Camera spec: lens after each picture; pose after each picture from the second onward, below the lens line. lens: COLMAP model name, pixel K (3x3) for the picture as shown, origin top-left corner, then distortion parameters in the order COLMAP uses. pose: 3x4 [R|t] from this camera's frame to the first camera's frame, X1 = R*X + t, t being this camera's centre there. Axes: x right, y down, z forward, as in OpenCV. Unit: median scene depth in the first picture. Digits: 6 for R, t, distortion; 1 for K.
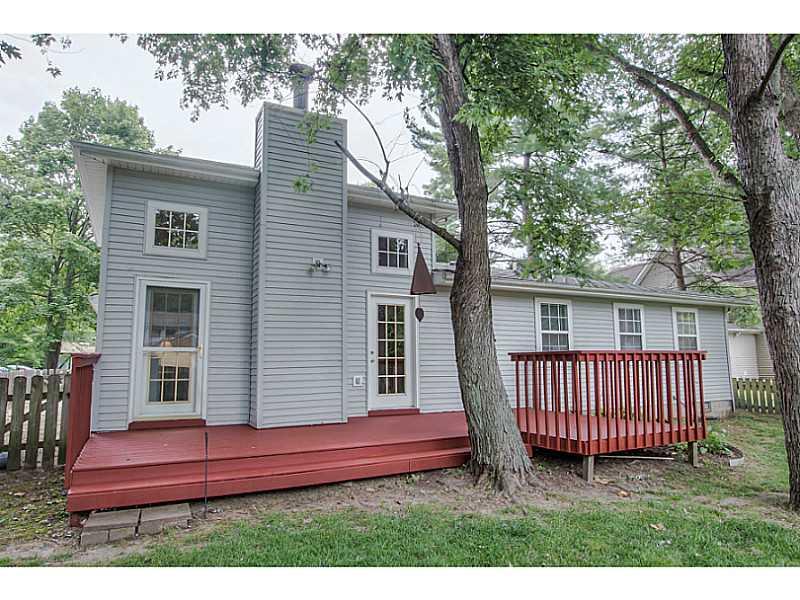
lens RADIAL K [[514.4, 0, 400.0], [0, 514.4, 300.0], [0, 0, 1]] dist [-0.008938, 0.002734]
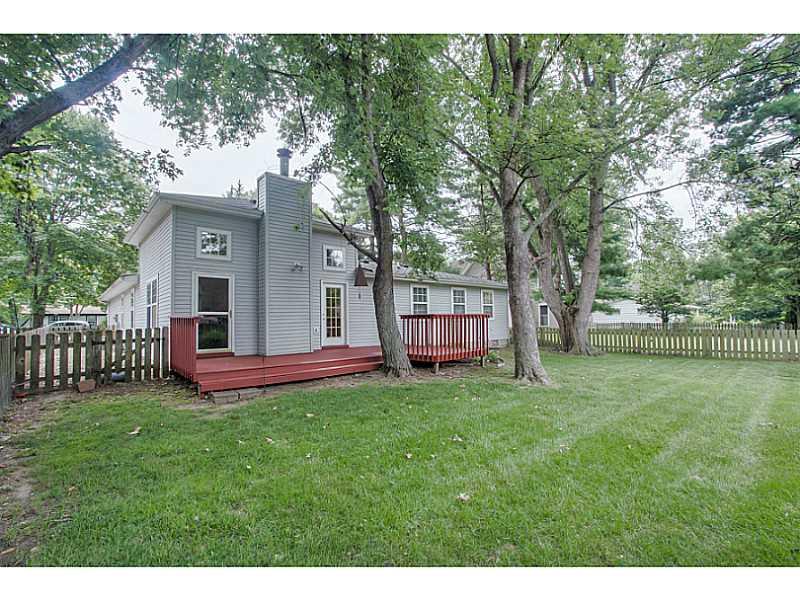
lens RADIAL K [[367.2, 0, 400.0], [0, 367.2, 300.0], [0, 0, 1]] dist [-0.027993, 0.000046]
pose [[0.968536, 0.007751, 0.248751, -0.128335], [-0.024162, 0.997722, 0.062987, -0.040008], [-0.247696, -0.067015, 0.966517, -0.334692]]
